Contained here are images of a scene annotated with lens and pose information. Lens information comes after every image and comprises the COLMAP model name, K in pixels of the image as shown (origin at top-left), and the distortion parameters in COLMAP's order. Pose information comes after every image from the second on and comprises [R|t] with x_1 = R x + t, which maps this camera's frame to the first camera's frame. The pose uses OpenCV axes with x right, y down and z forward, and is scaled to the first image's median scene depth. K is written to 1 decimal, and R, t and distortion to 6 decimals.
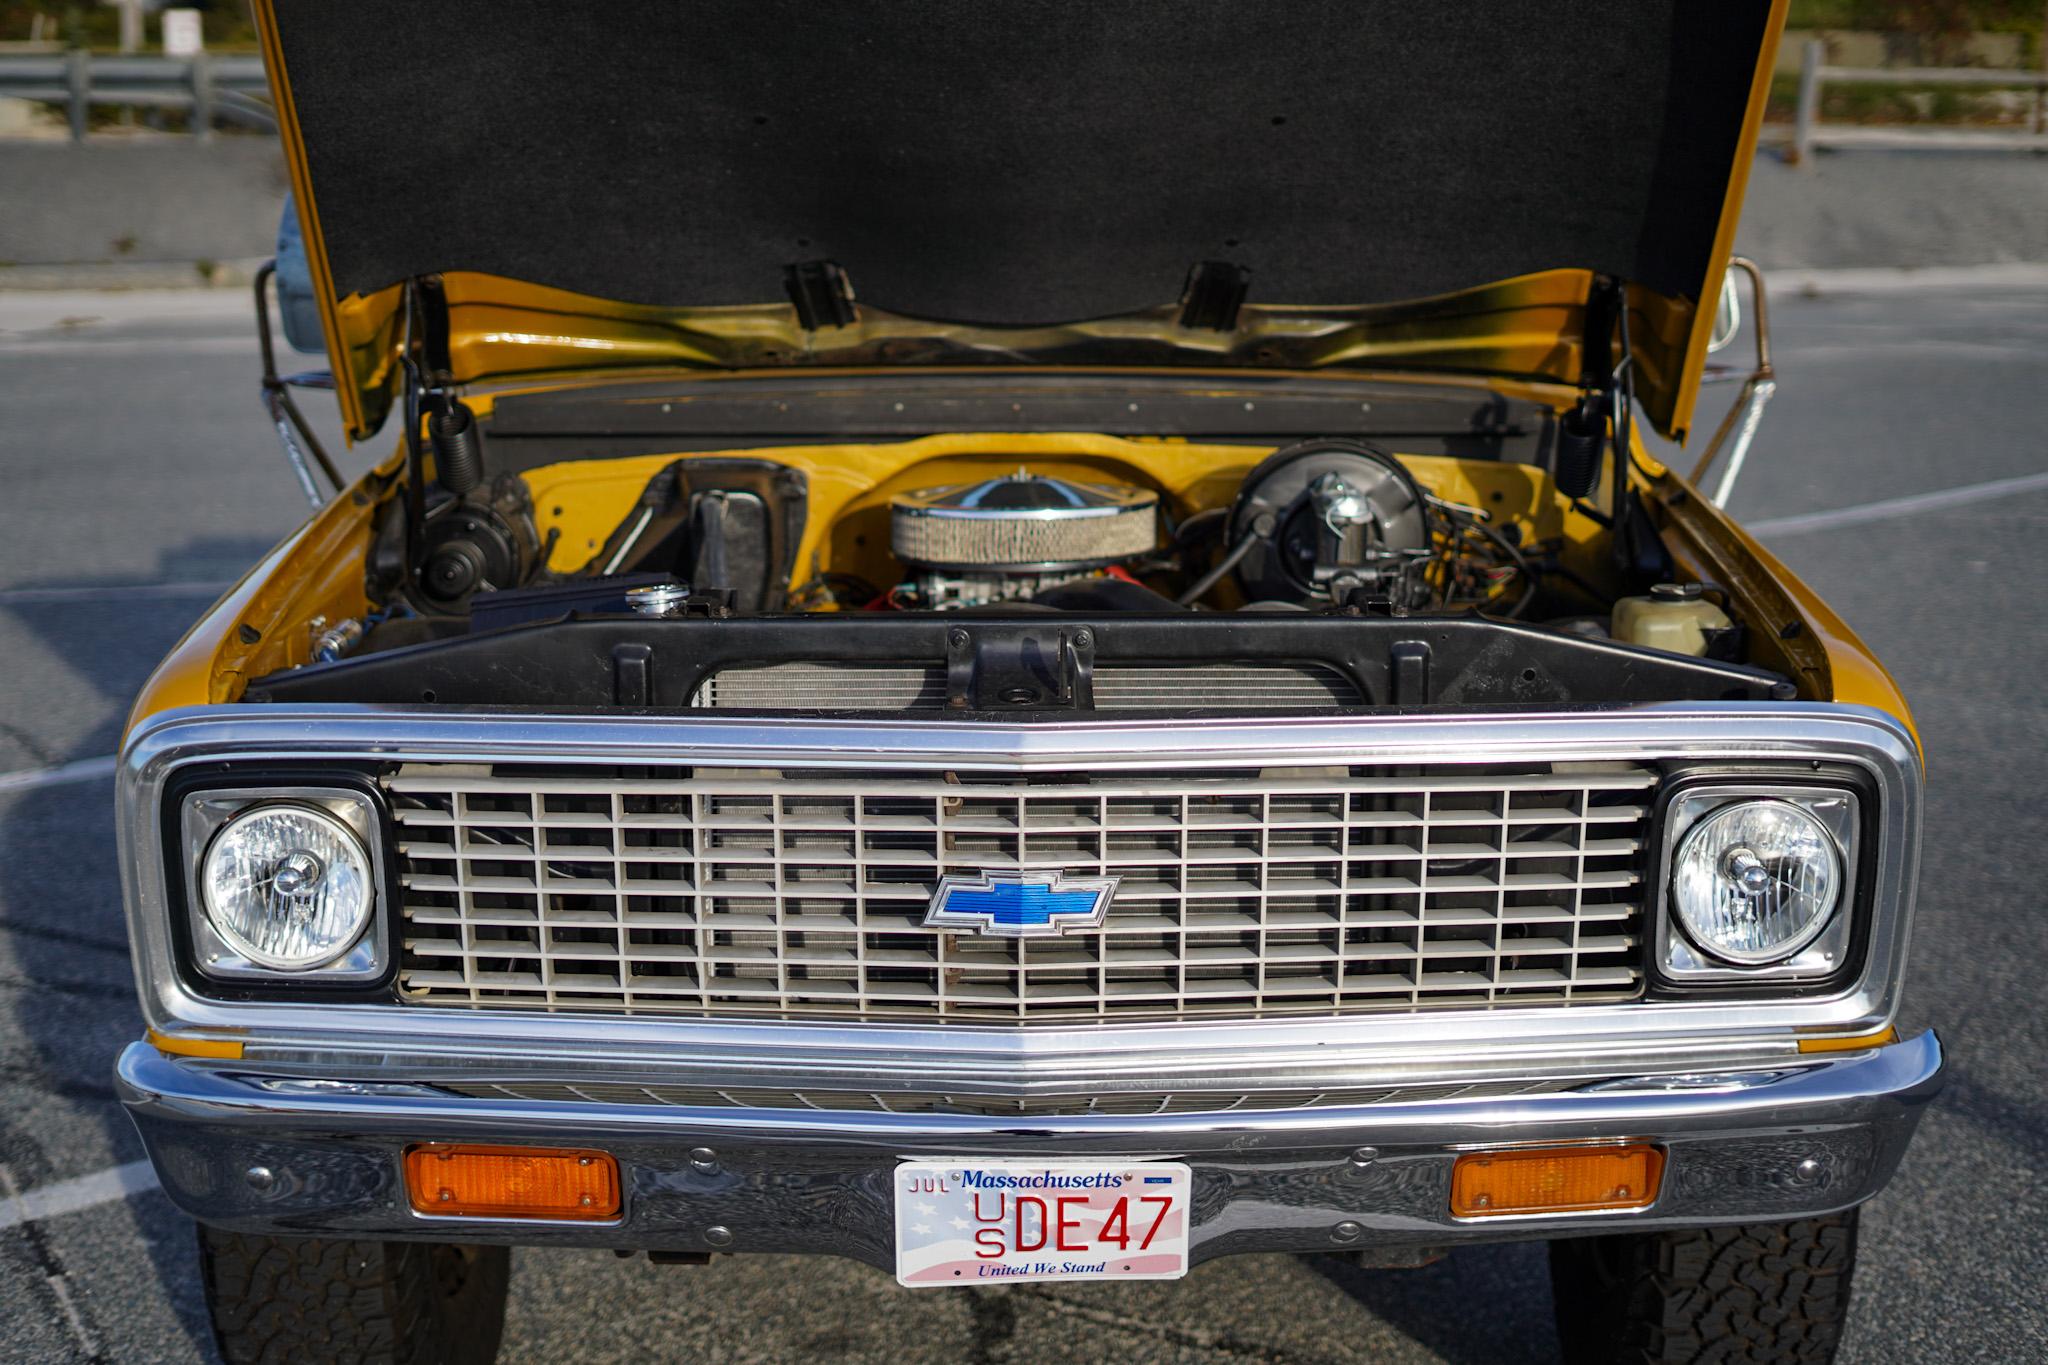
lens RADIAL K [[3029.0, 0, 985.3], [0, 3029.0, 704.0], [0, 0, 1]] dist [-0.029607, 0.000000]
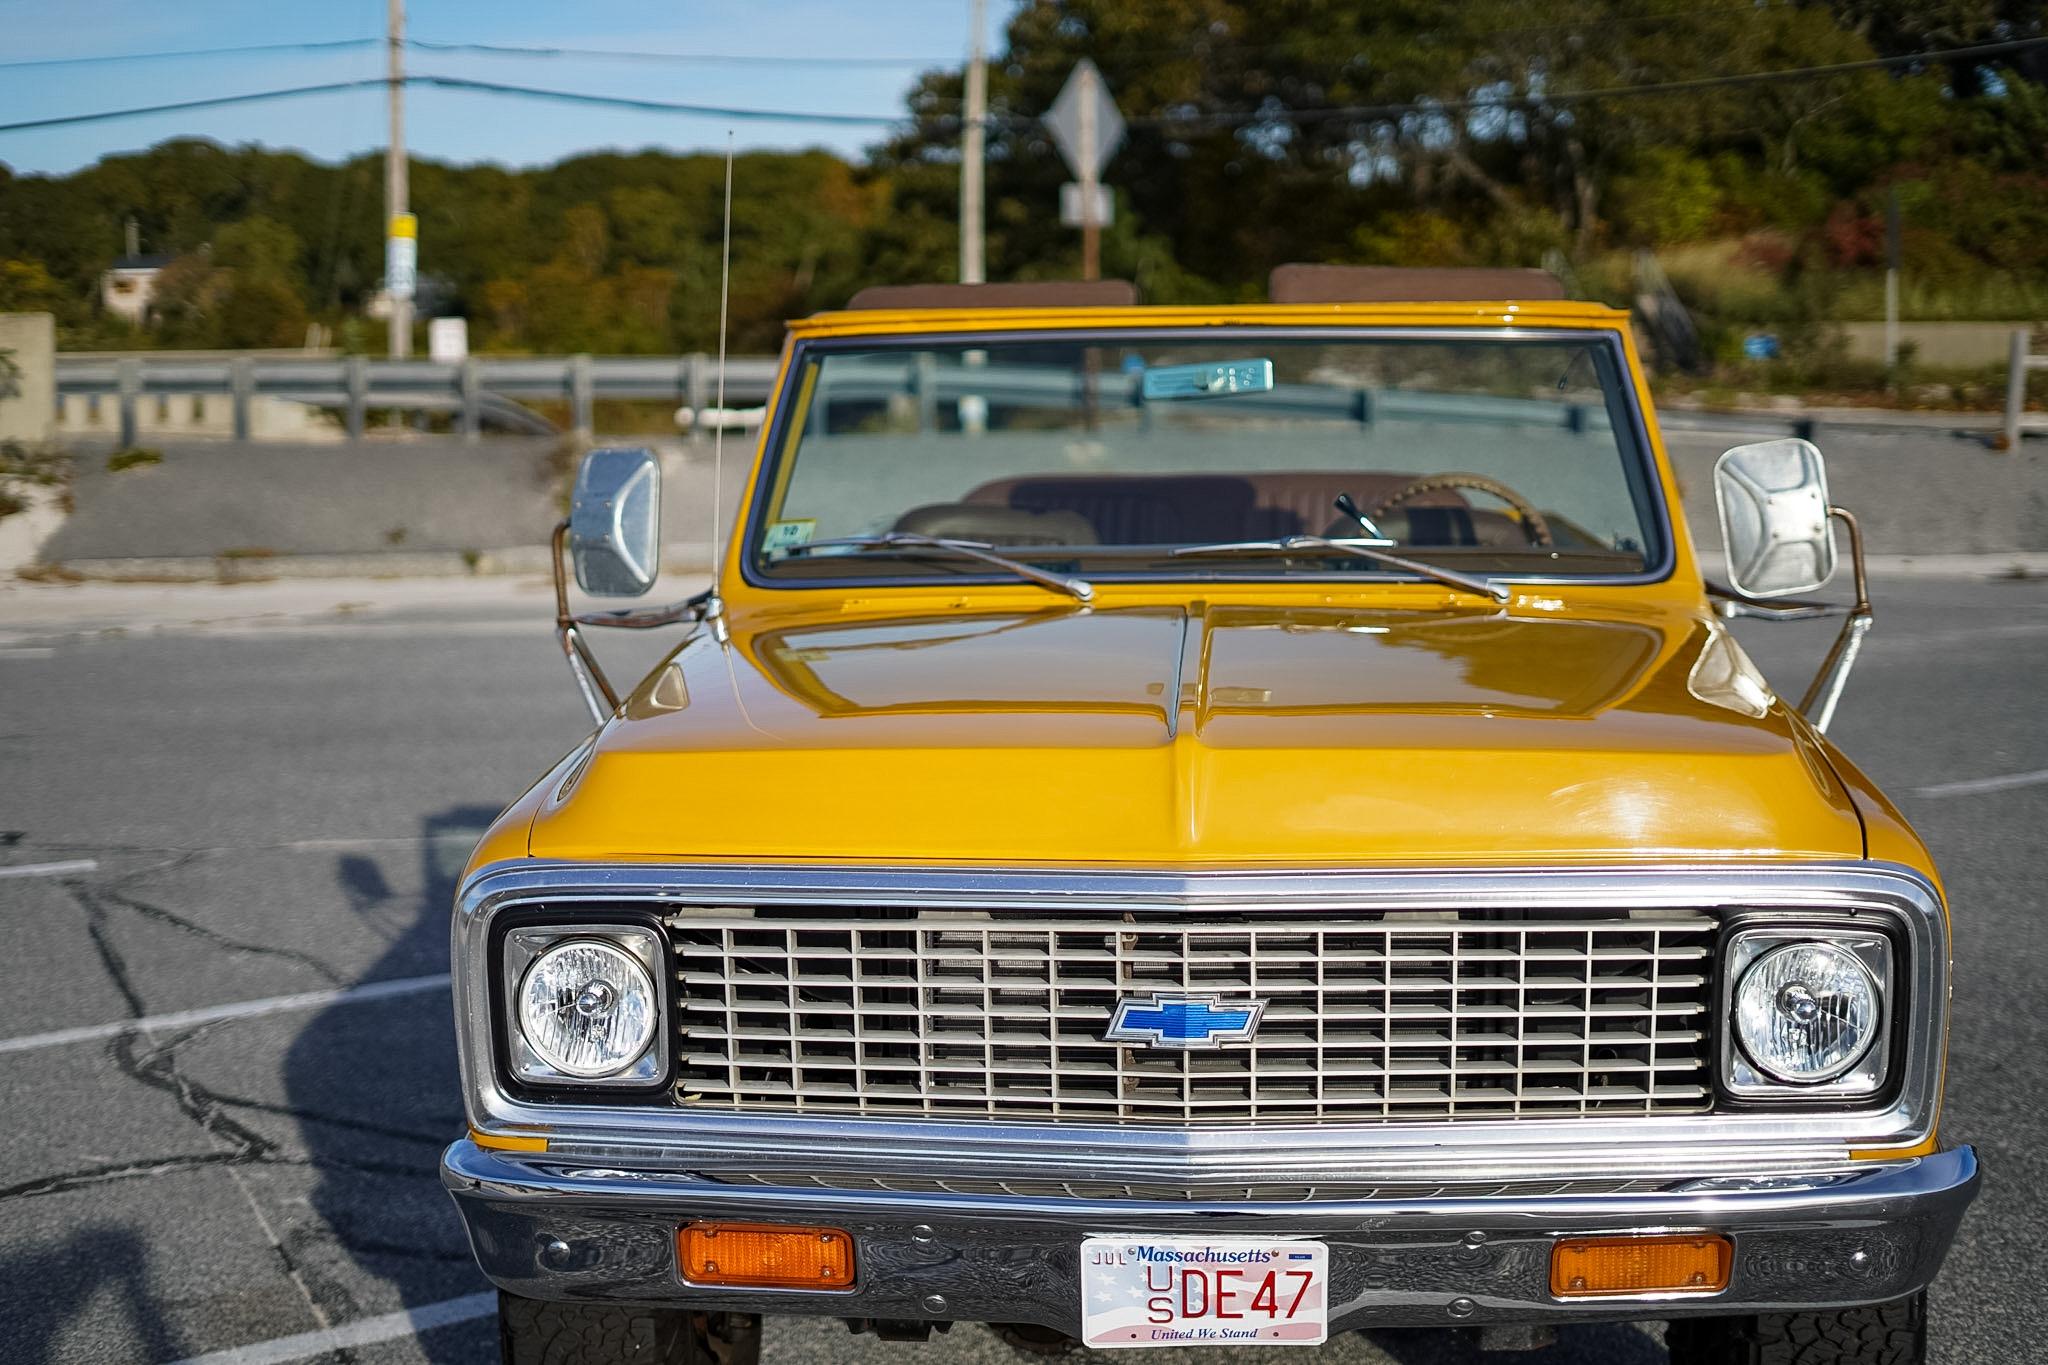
lens RADIAL K [[3029.0, 0, 971.2], [0, 3029.0, 698.3], [0, 0, 1]] dist [-0.029607, 0.000000]
pose [[0.996634, -0.001257, -0.081969, 0.025104], [-0.006888, 0.995063, -0.099009, 0.055689], [0.081689, 0.099240, 0.991705, -0.216675]]
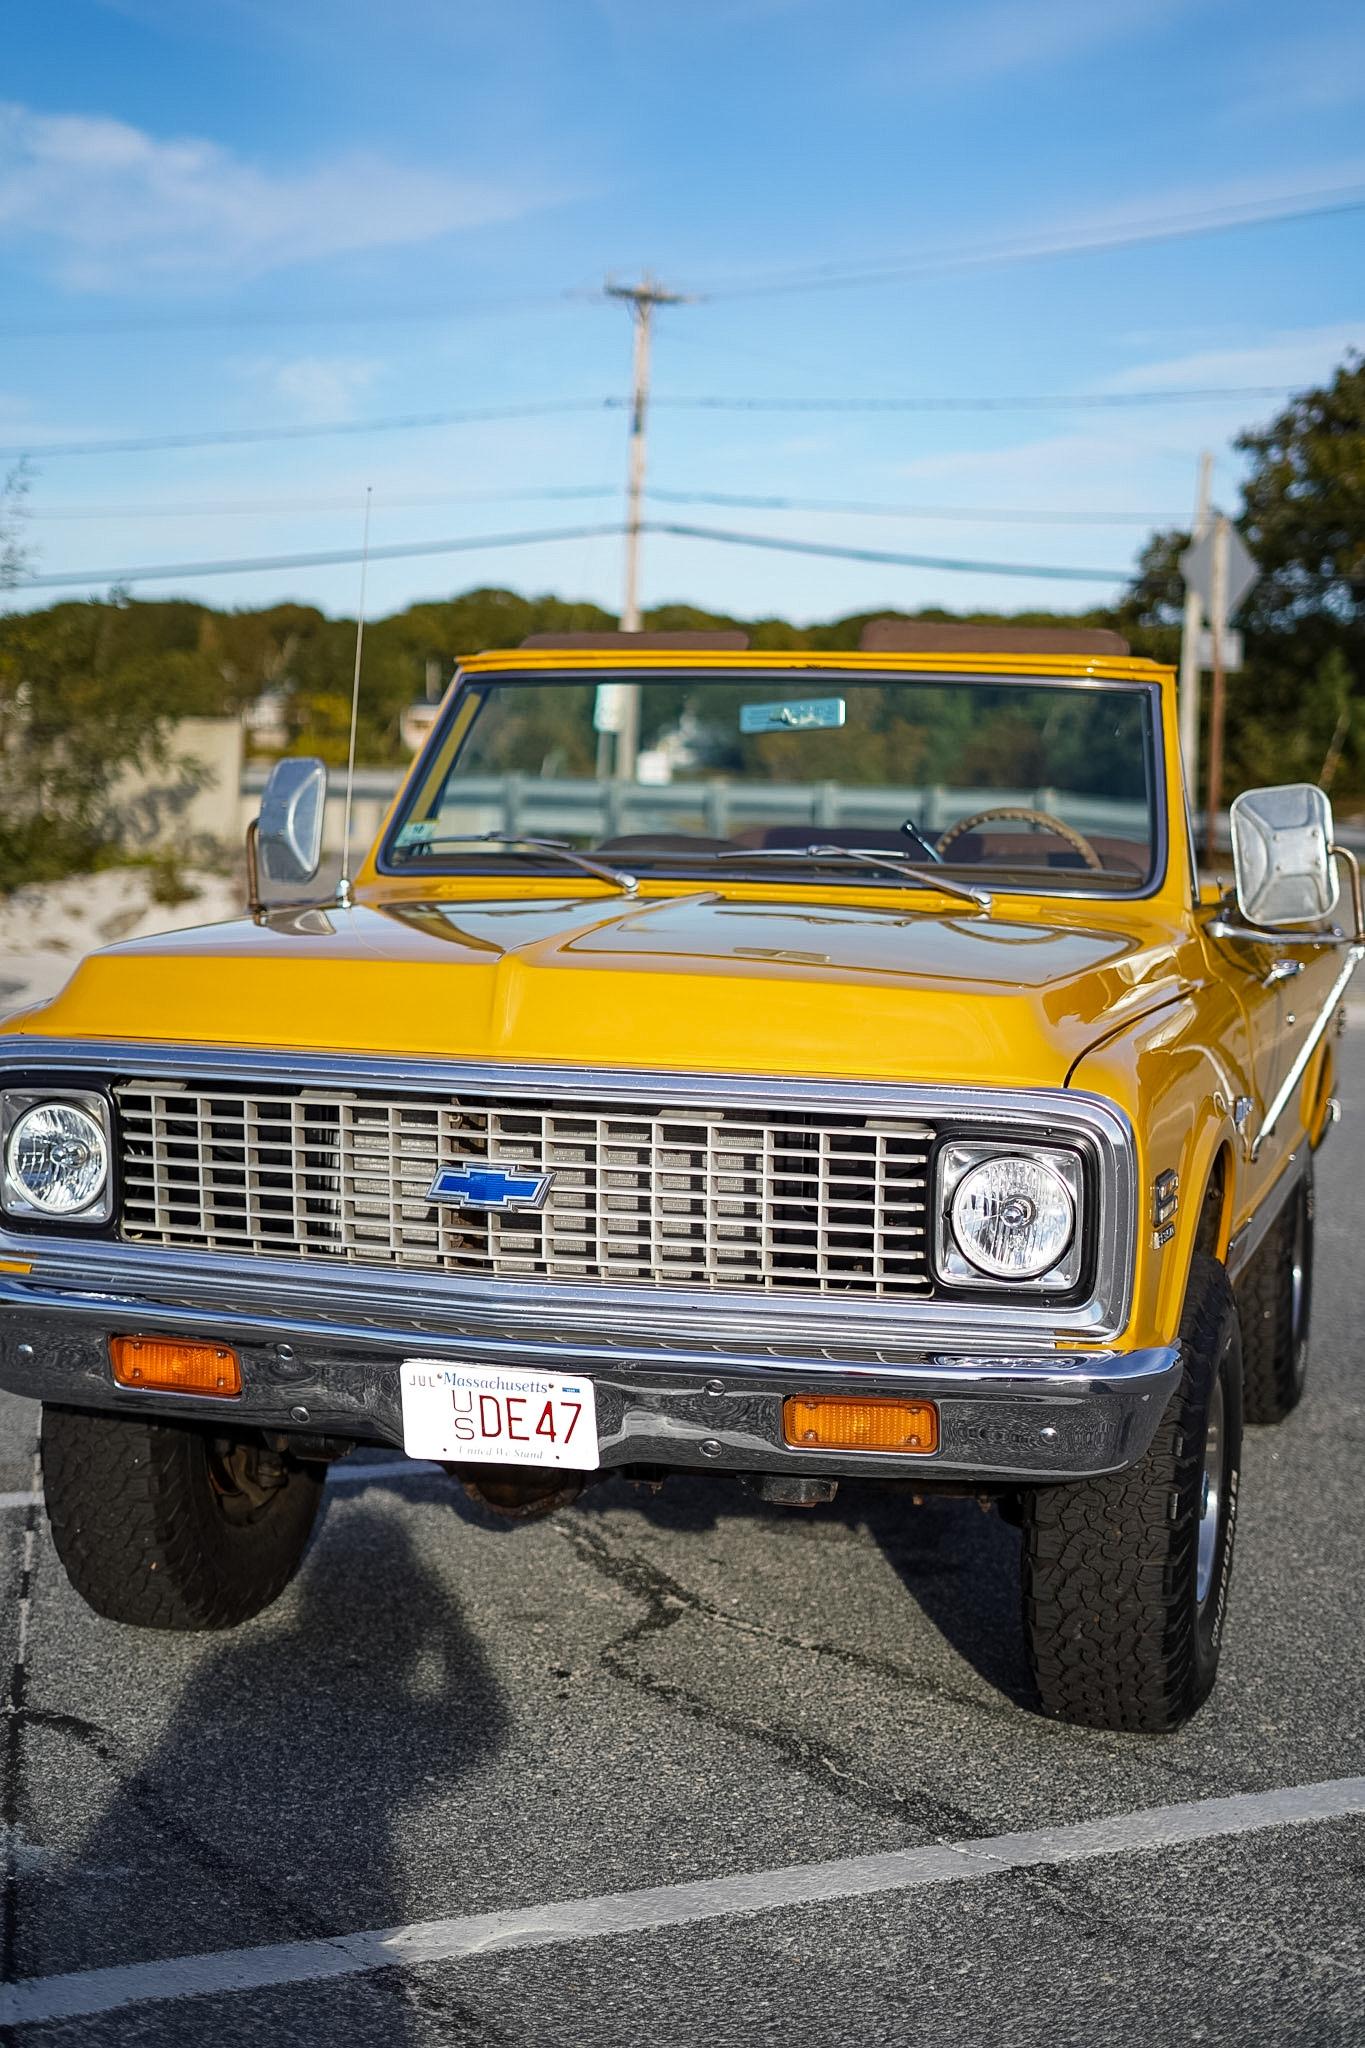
lens RADIAL K [[3046.8, 0, 645.9], [0, 3046.8, 1039.1], [0, 0, 1]] dist [-0.017583, 0.000000]
pose [[0.957690, 0.047577, -0.283842, 0.486666], [-0.087723, 0.987567, -0.130447, 0.175411], [0.274107, 0.149827, 0.949956, -0.388457]]
